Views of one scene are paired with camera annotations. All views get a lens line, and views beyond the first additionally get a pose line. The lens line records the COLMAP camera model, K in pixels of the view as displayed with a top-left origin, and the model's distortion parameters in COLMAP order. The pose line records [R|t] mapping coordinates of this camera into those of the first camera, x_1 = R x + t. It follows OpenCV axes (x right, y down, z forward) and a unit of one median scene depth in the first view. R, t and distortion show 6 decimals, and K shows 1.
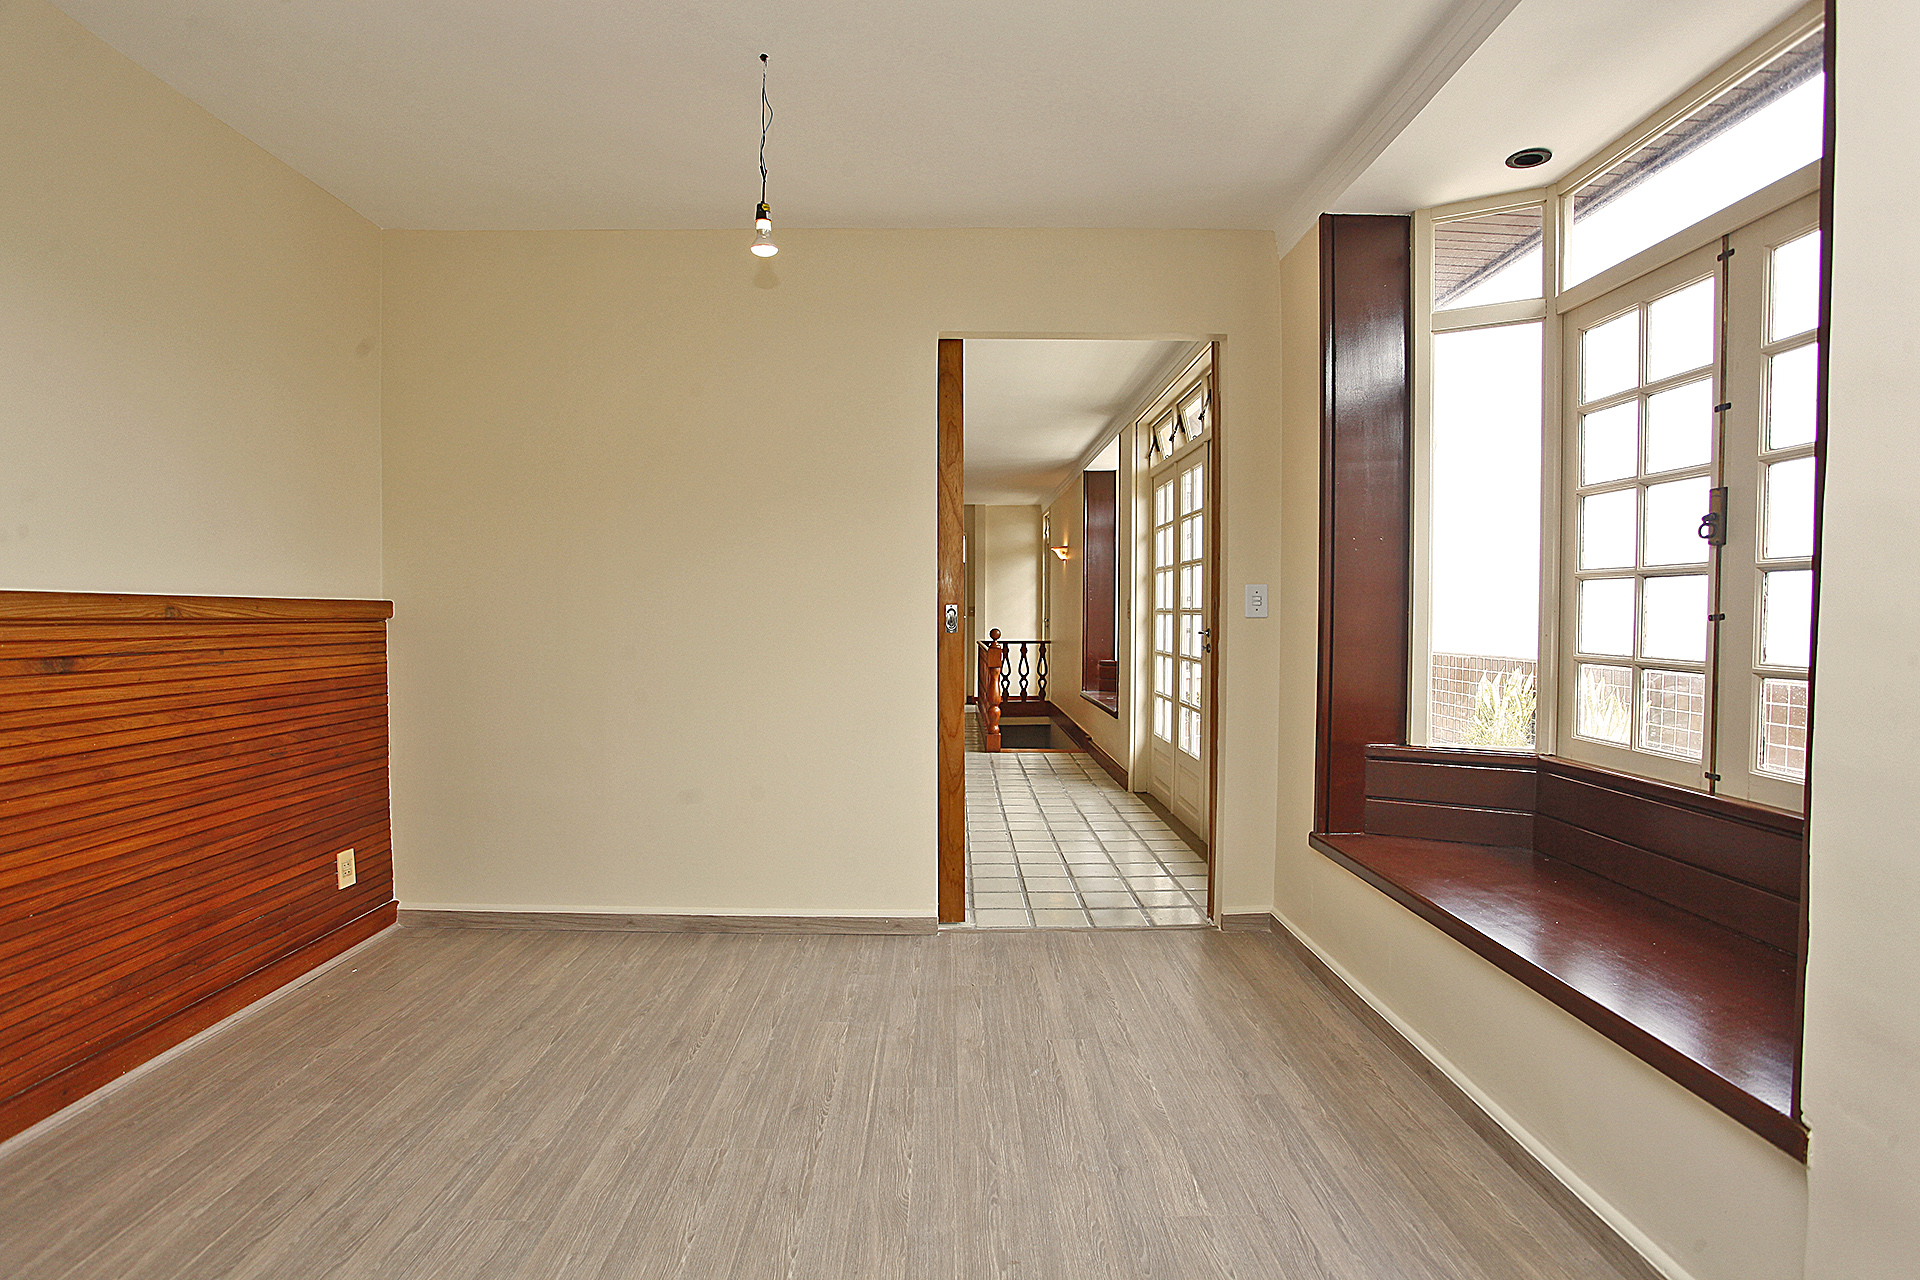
lens RADIAL K [[936.8, 0, 954.7], [0, 936.8, 643.5], [0, 0, 1]] dist [-0.076896, 0.033340]
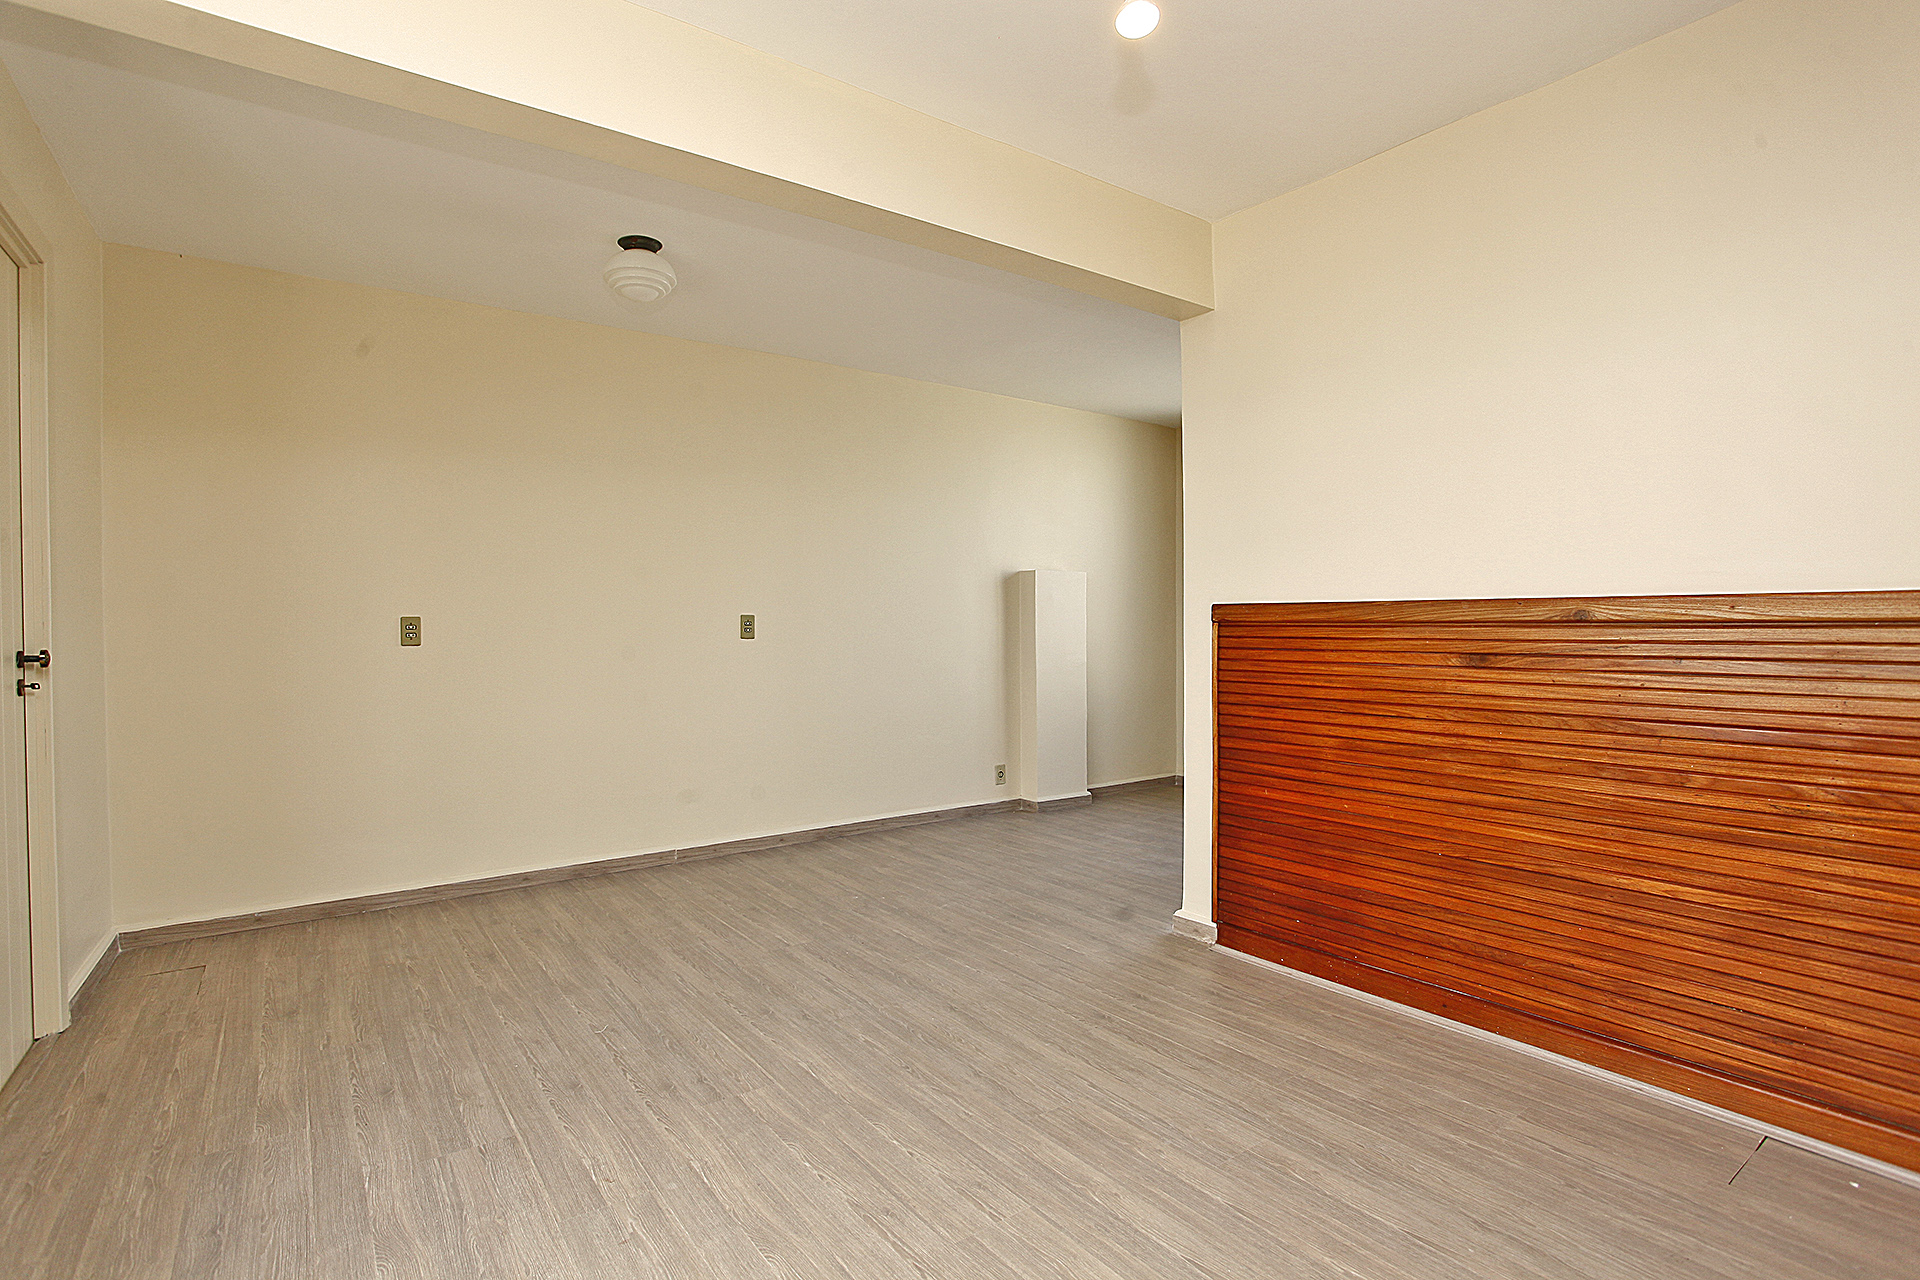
lens RADIAL K [[936.8, 0, 954.7], [0, 936.8, 643.5], [0, 0, 1]] dist [-0.076896, 0.033340]
pose [[-0.813592, 0.013008, -0.581290, 0.257811], [-0.014761, 0.998965, 0.043015, -0.037865], [0.581248, 0.043577, -0.812559, 1.491912]]
